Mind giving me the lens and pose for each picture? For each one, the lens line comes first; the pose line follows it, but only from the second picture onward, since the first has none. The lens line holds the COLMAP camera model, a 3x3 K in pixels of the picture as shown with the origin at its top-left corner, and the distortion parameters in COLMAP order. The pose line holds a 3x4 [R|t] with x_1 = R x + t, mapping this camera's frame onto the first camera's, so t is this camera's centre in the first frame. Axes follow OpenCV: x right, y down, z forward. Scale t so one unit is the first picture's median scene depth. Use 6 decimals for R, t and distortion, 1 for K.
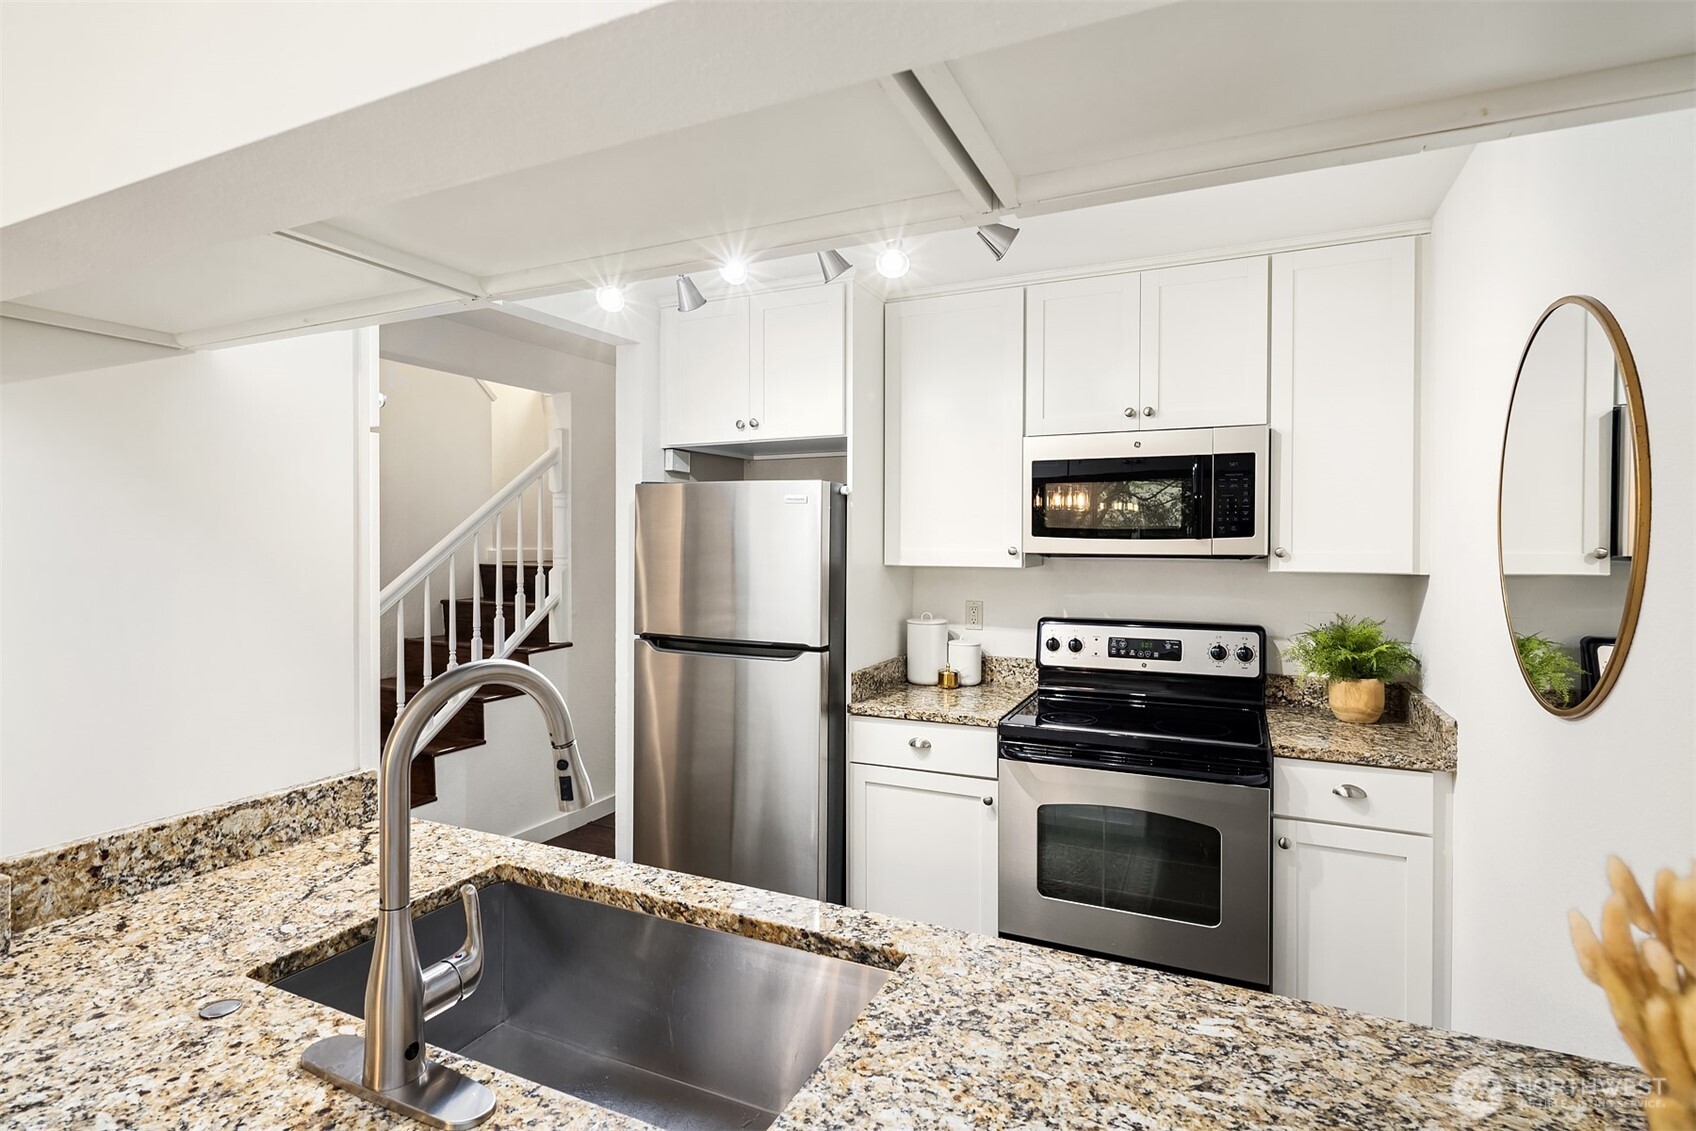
lens RADIAL K [[835.0, 0, 843.8], [0, 835.0, 540.6], [0, 0, 1]] dist [0.003925, -0.003638]
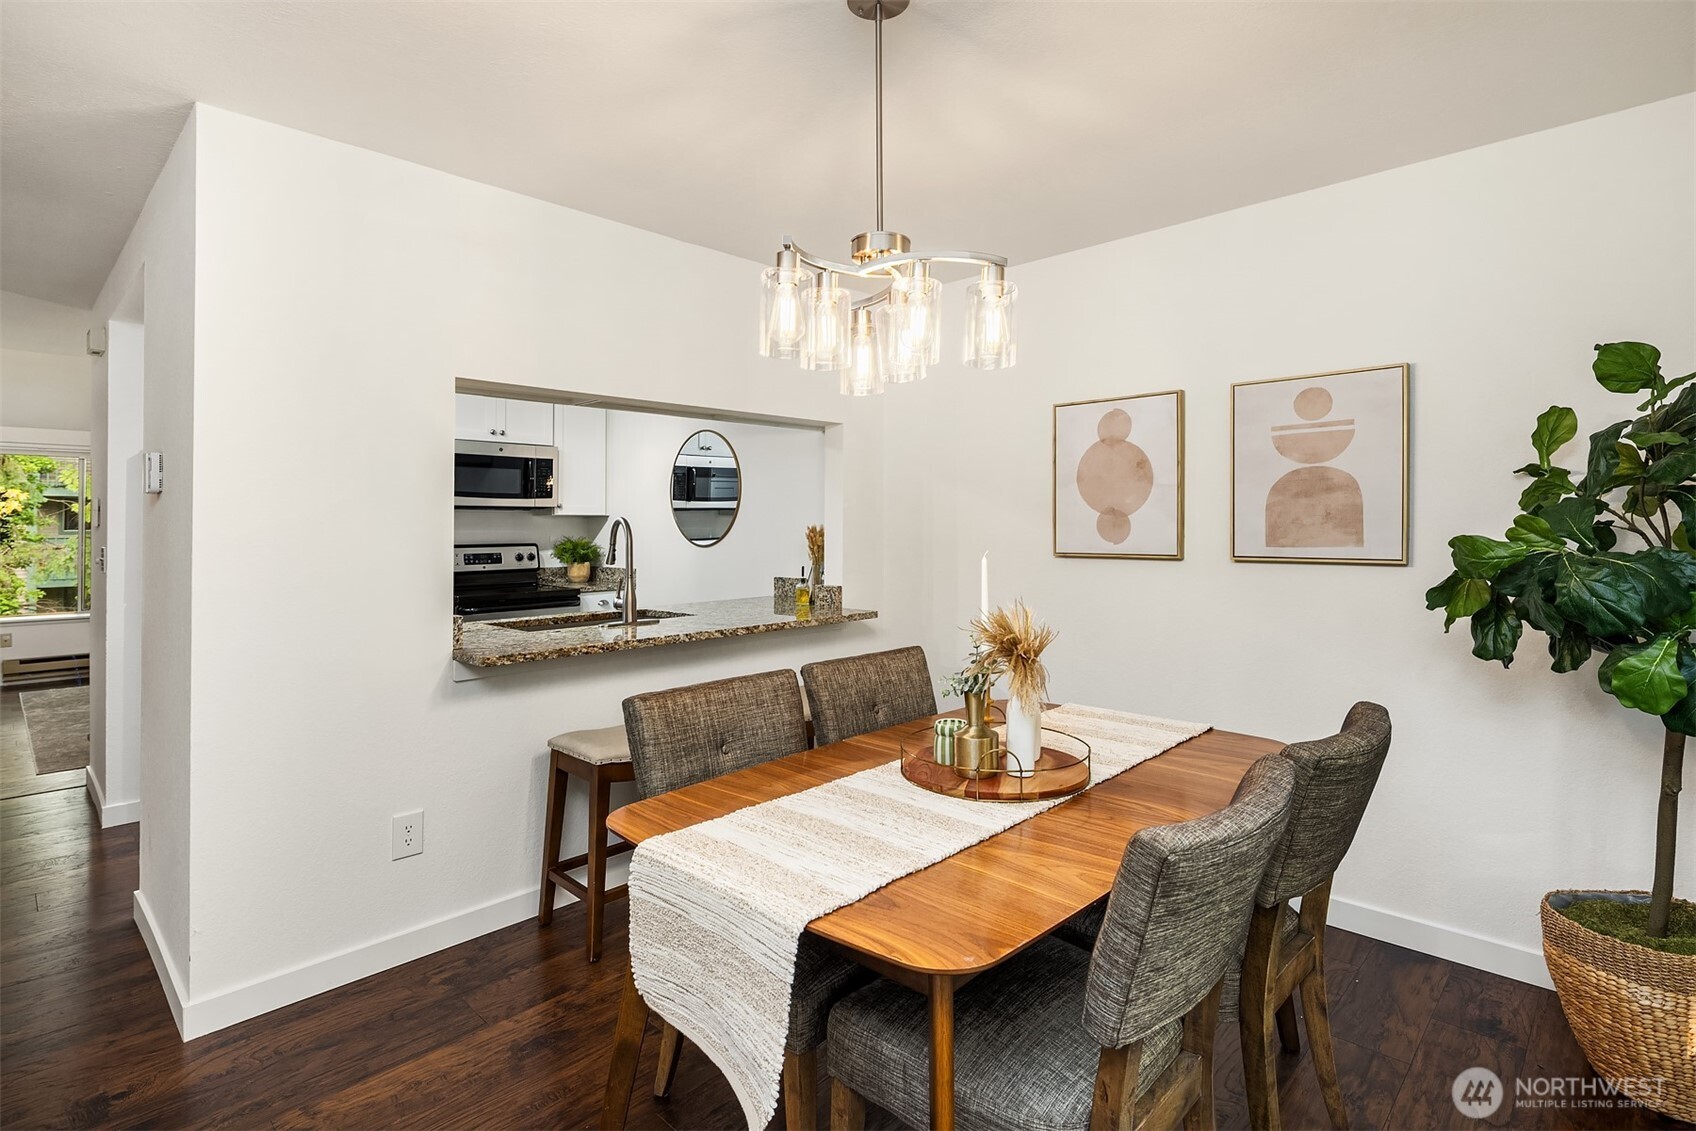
lens RADIAL K [[835.0, 0, 849.6], [0, 835.0, 520.6], [0, 0, 1]] dist [0.003925, -0.003638]
pose [[0.311968, 0.002510, 0.950089, -1.283509], [0.005296, 0.999976, -0.004380, 0.065132], [-0.950078, 0.006398, 0.311948, -0.387376]]
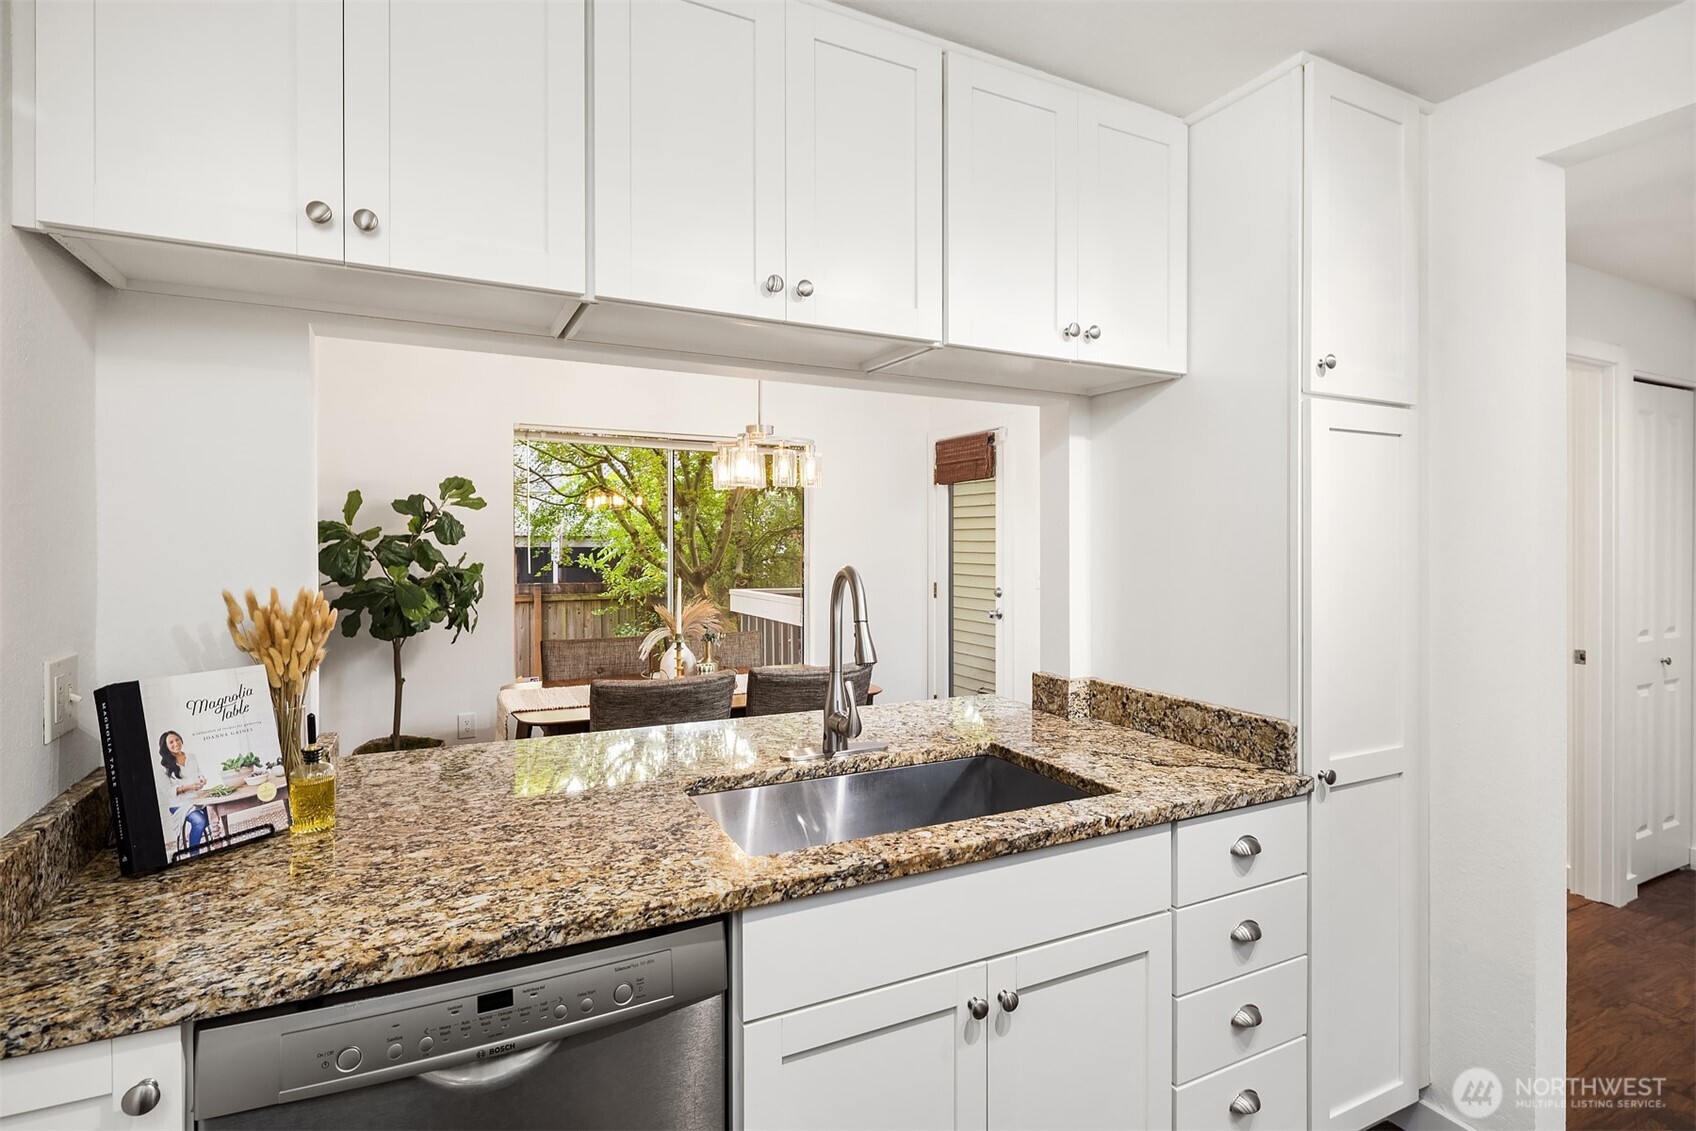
lens RADIAL K [[835.0, 0, 855.0], [0, 835.0, 551.1], [0, 0, 1]] dist [0.003925, -0.003638]
pose [[-0.606892, 0.006837, -0.794755, 0.380331], [-0.006006, 0.999895, 0.013188, 0.031397], [0.794762, 0.012778, -0.606787, 0.774794]]
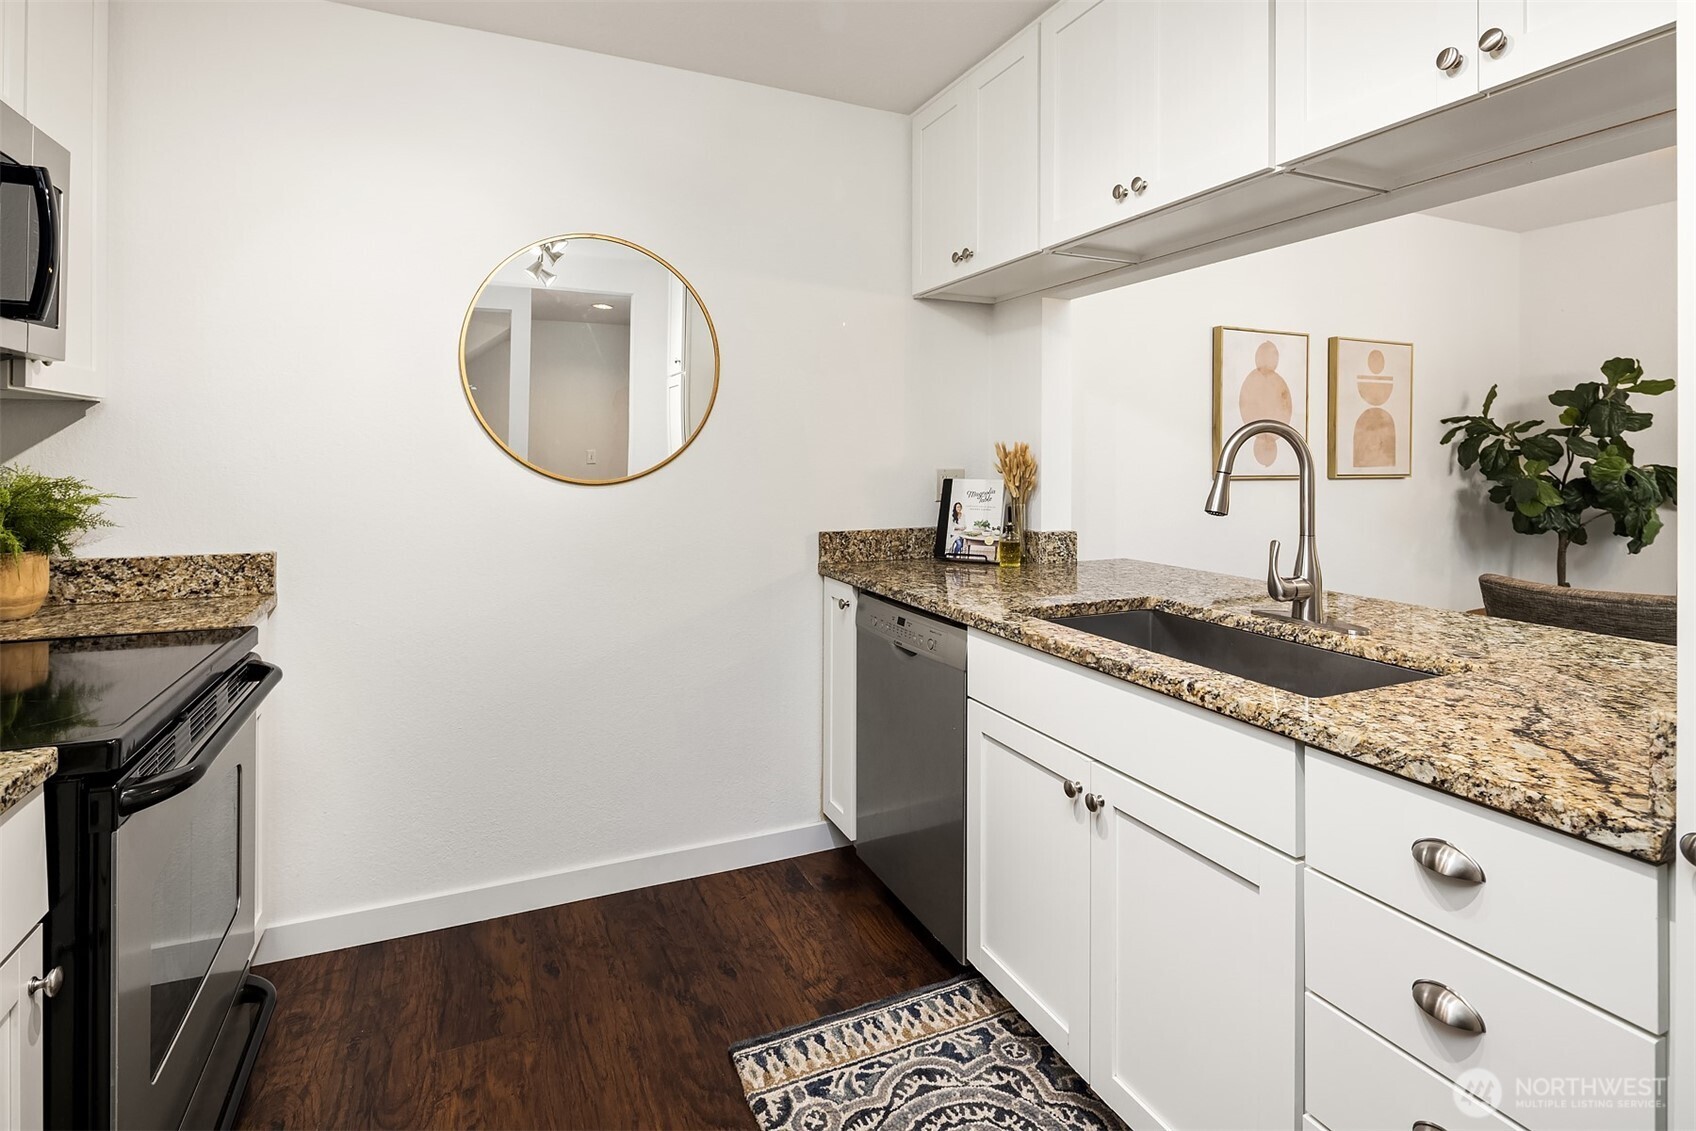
lens RADIAL K [[835.0, 0, 840.9], [0, 835.0, 459.3], [0, 0, 1]] dist [0.003925, -0.003638]
pose [[-0.764752, -0.009859, 0.644249, -0.322080], [-0.006216, 0.999949, 0.007925, 0.078709], [-0.644294, 0.002056, -0.764775, 1.088480]]
